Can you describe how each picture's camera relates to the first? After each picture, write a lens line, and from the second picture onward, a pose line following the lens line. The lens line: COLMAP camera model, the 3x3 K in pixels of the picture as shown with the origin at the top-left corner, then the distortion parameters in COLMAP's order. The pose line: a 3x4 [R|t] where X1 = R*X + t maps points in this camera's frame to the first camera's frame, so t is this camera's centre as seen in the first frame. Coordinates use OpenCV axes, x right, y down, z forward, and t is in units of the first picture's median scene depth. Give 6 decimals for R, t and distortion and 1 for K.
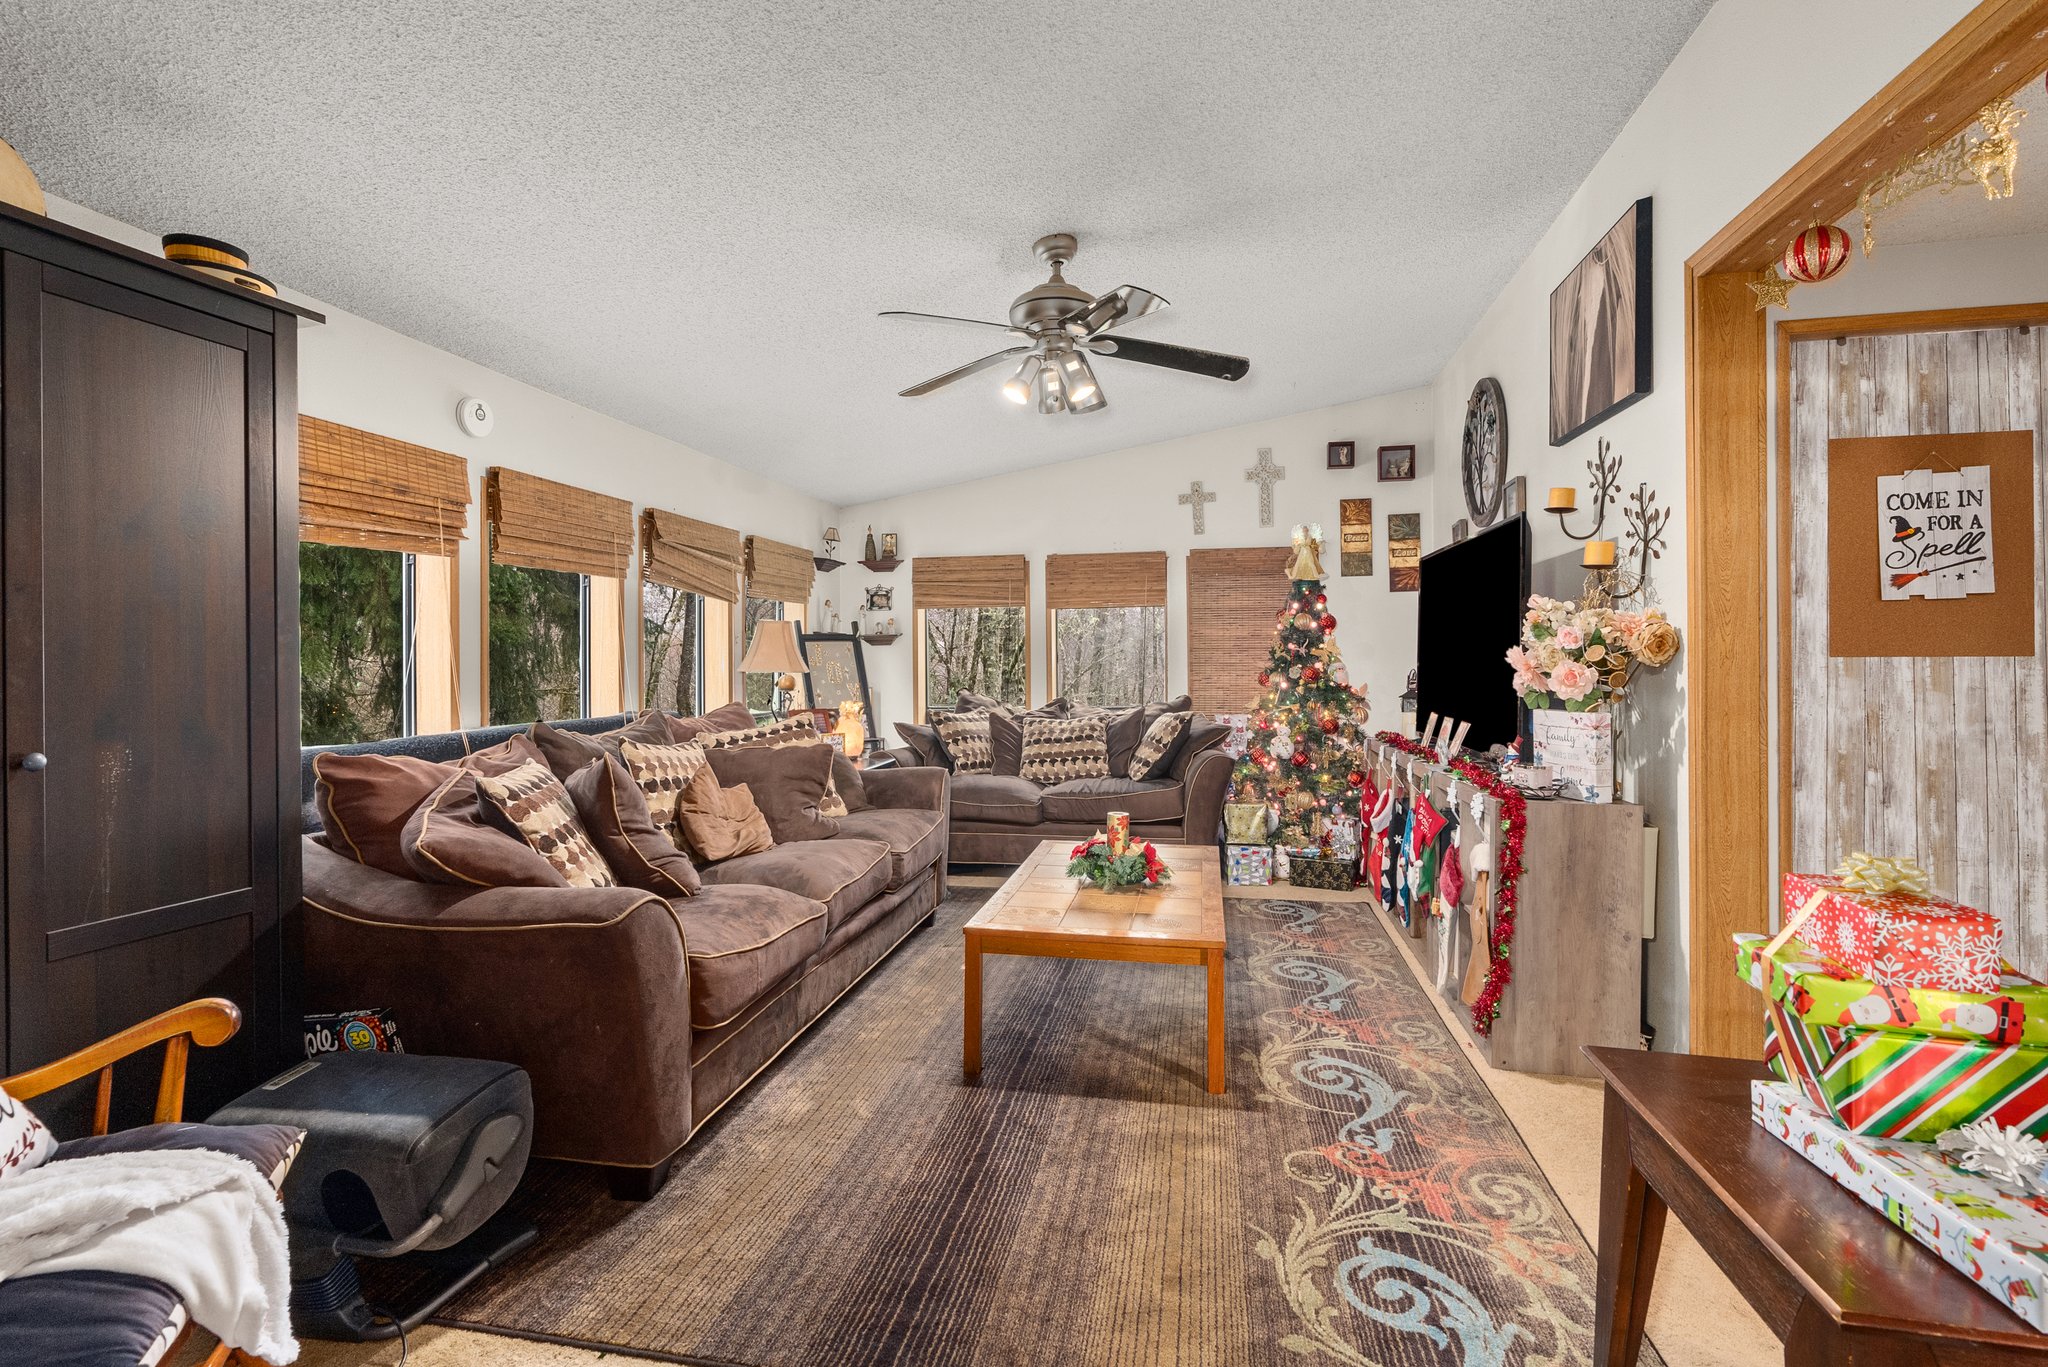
lens RADIAL K [[933.2, 0, 1030.1], [0, 933.2, 661.3], [0, 0, 1]] dist [-0.008643, 0.002430]
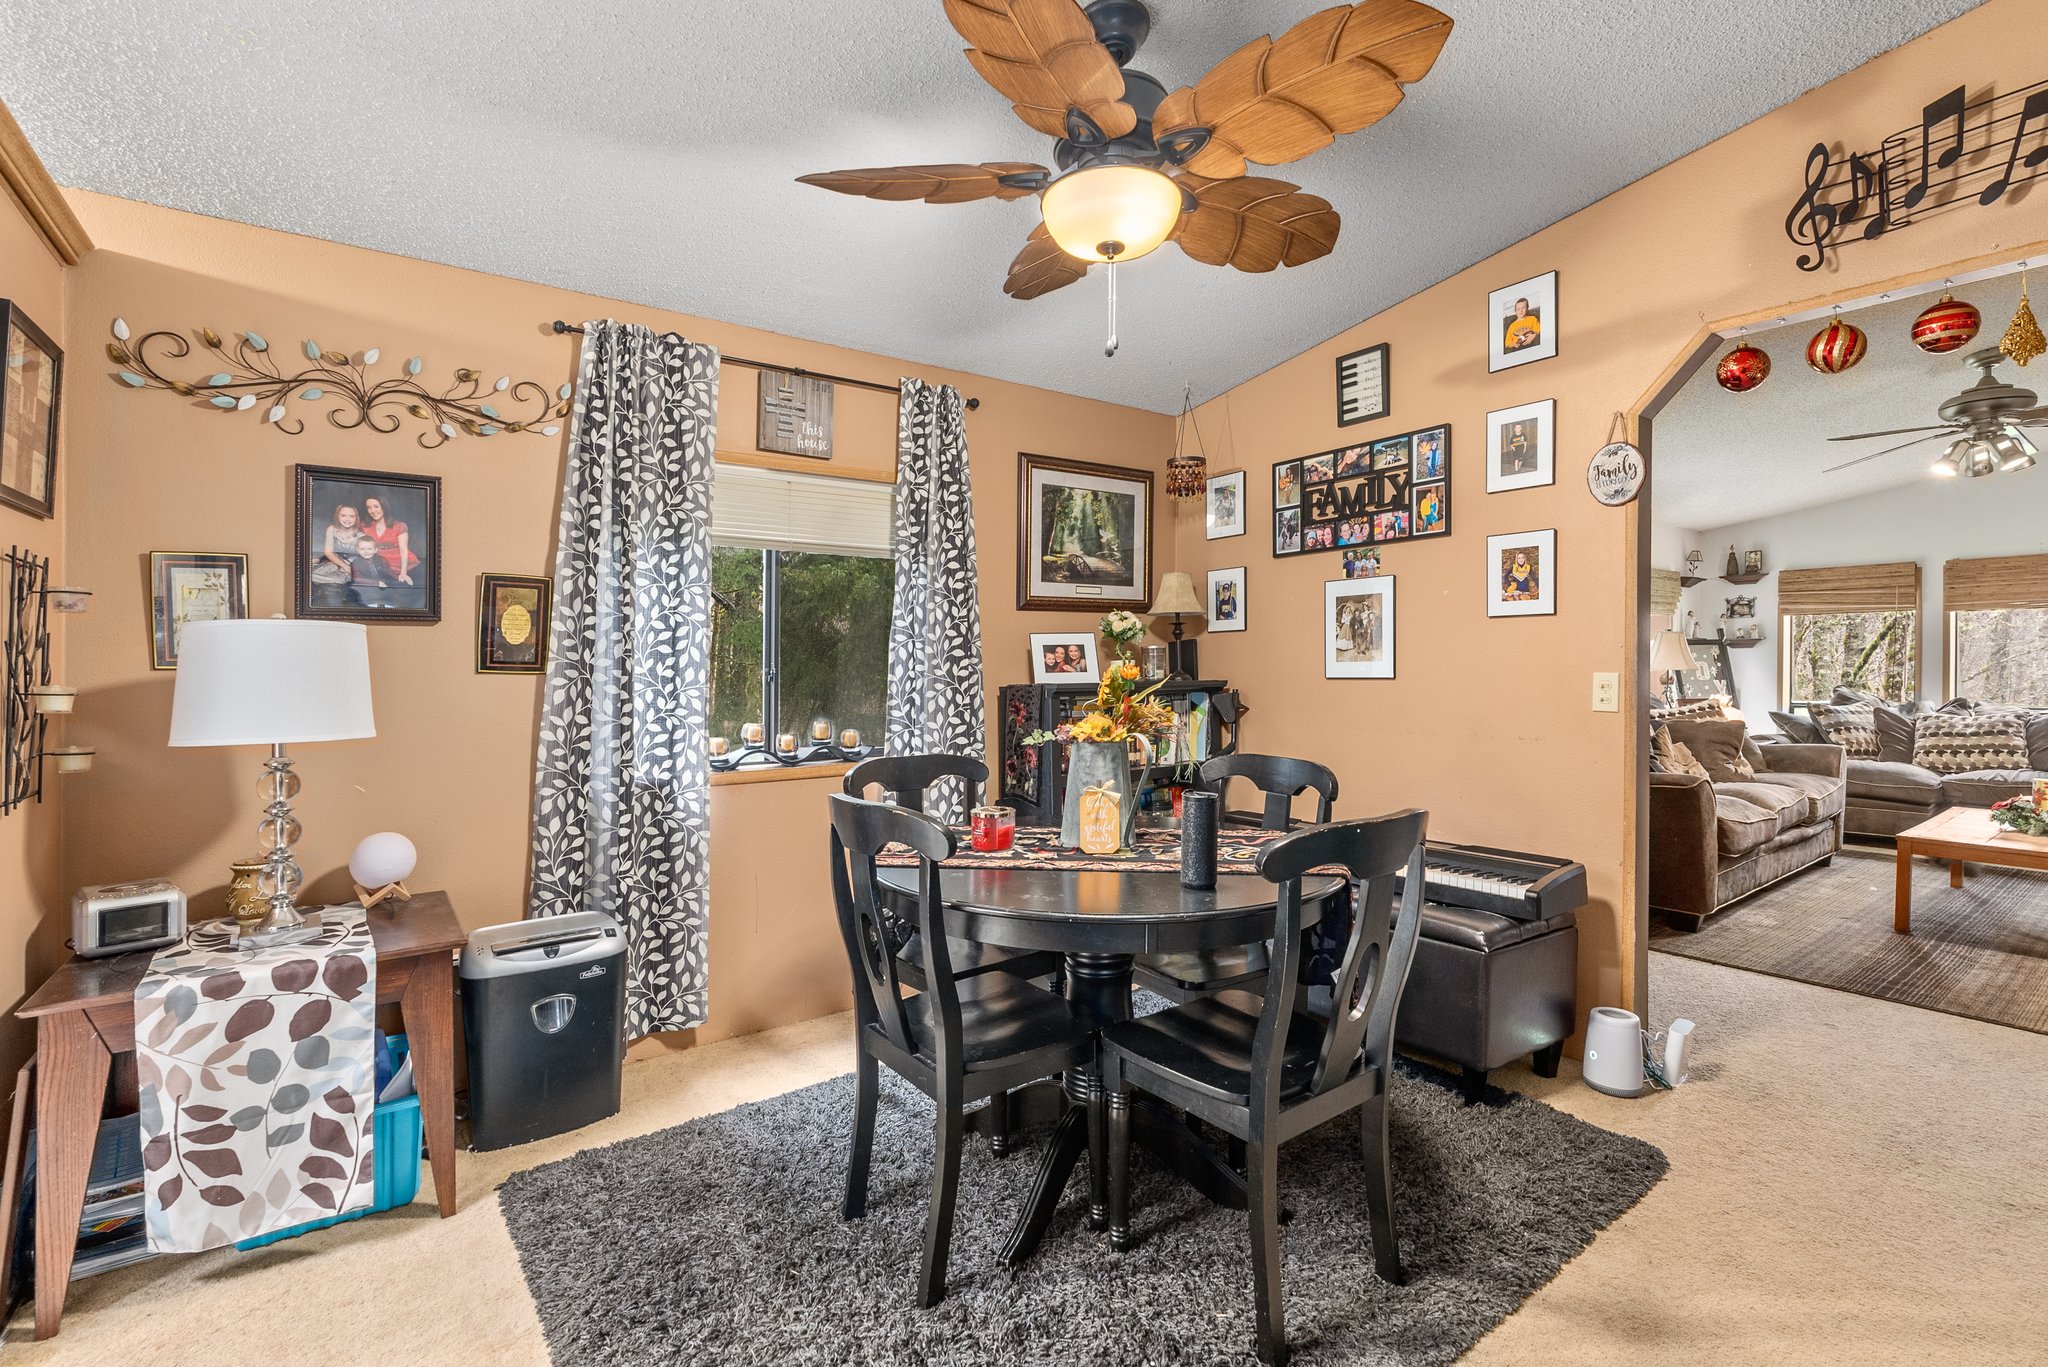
lens RADIAL K [[933.2, 0, 1029.1], [0, 933.2, 681.3], [0, 0, 1]] dist [-0.008643, 0.002430]
pose [[0.744633, 0.012194, -0.667363, -0.058762], [0.001024, 0.999811, 0.019411, 0.001417], [0.667474, -0.015138, 0.744479, -0.531407]]
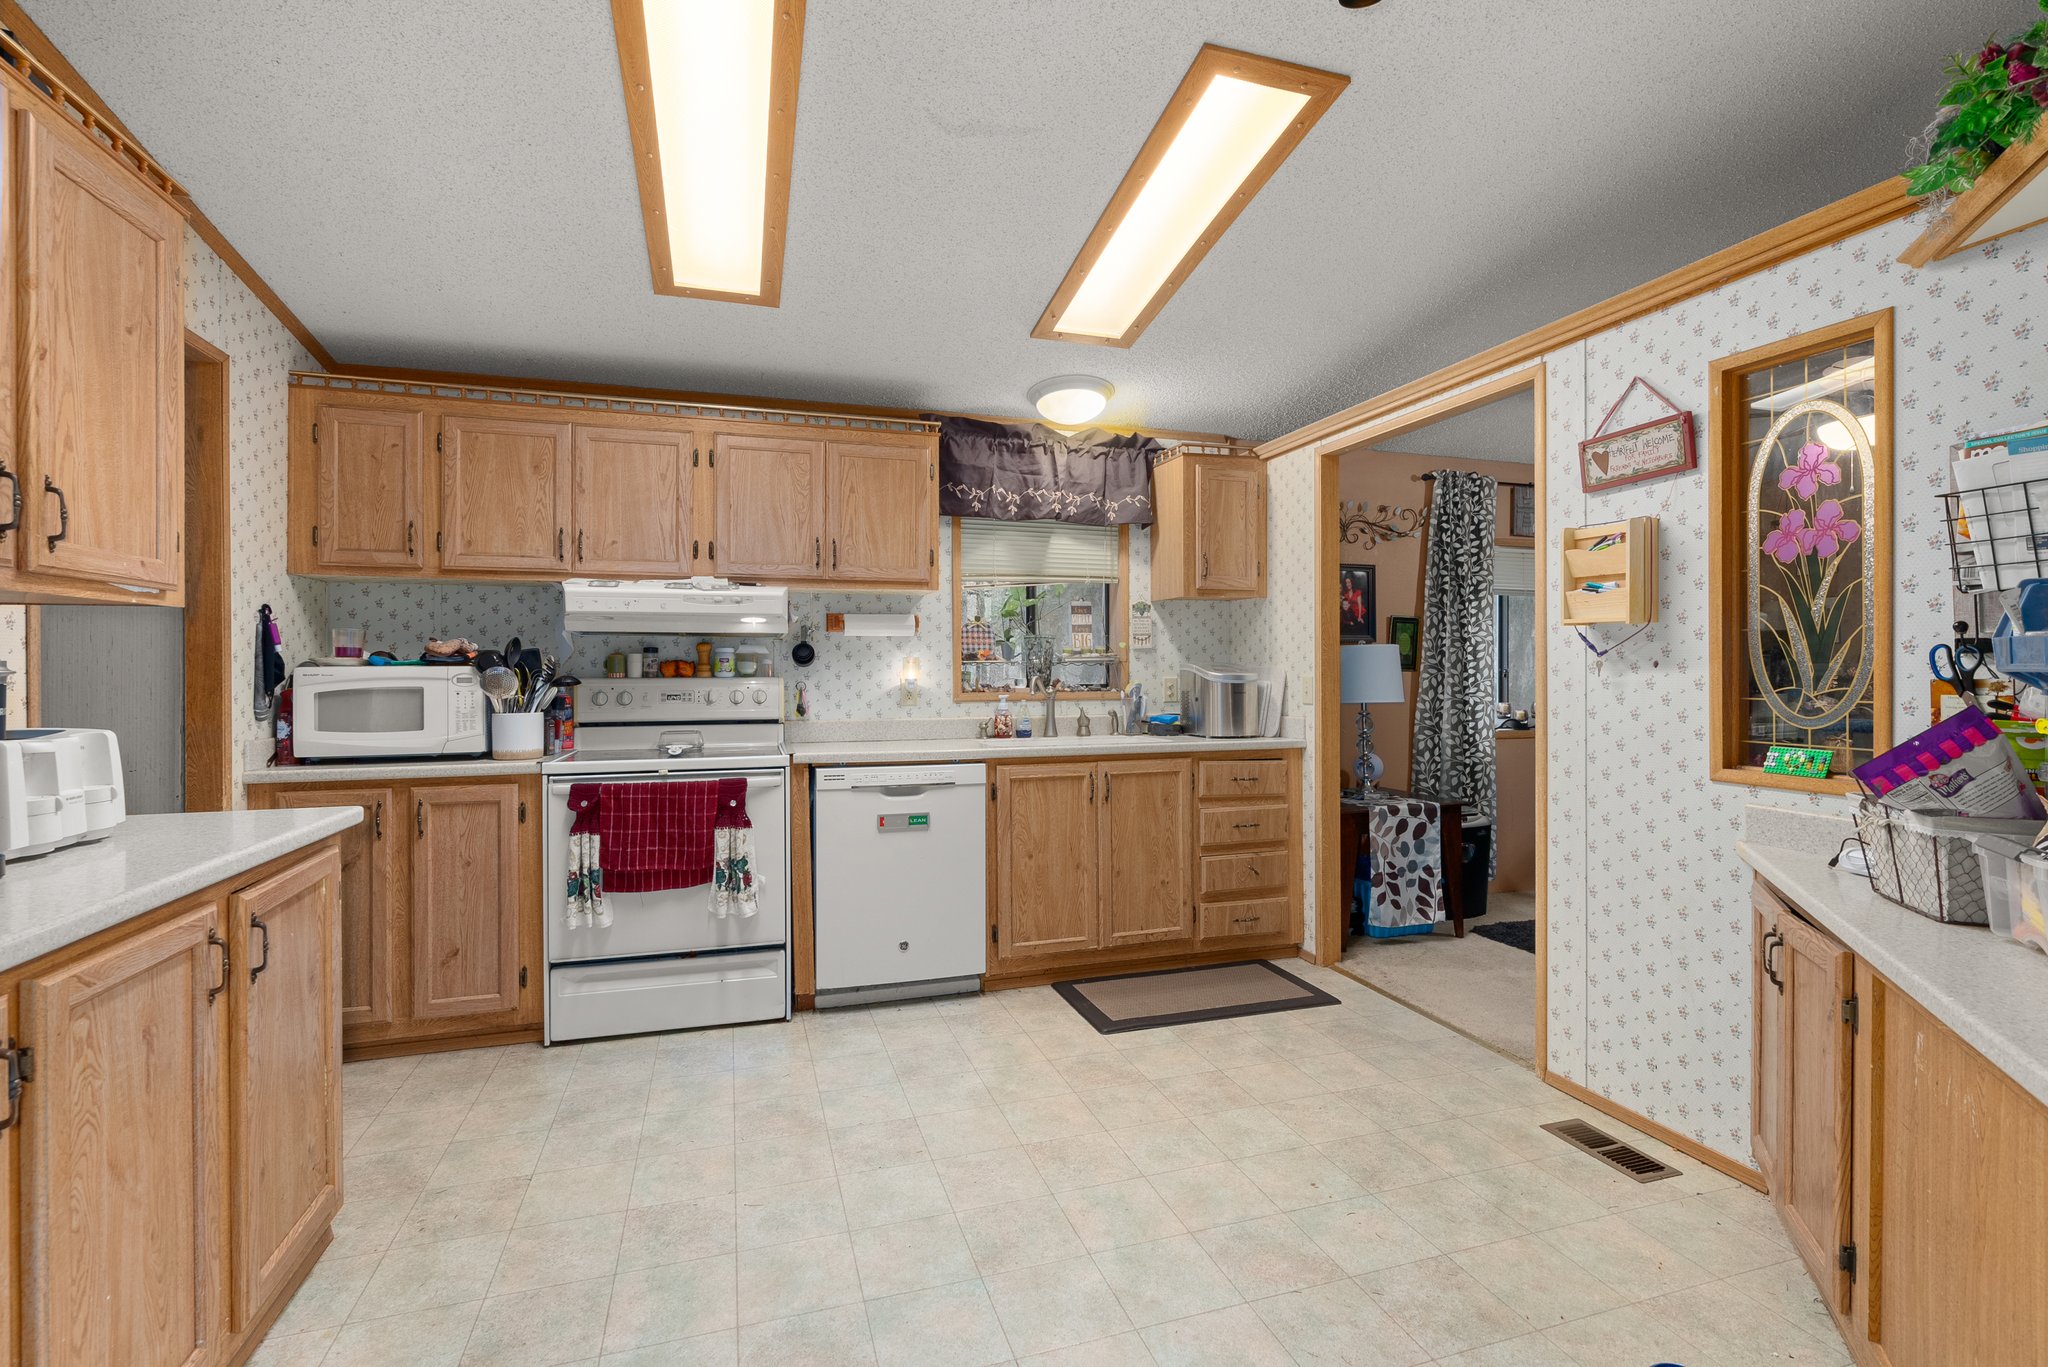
lens RADIAL K [[933.2, 0, 1028.9], [0, 933.2, 666.4], [0, 0, 1]] dist [-0.008643, 0.002430]
pose [[0.498743, 0.002598, -0.866746, 0.000774], [-0.002474, 0.999996, 0.001573, 0.001801], [0.866747, 0.001360, 0.498747, -1.081318]]
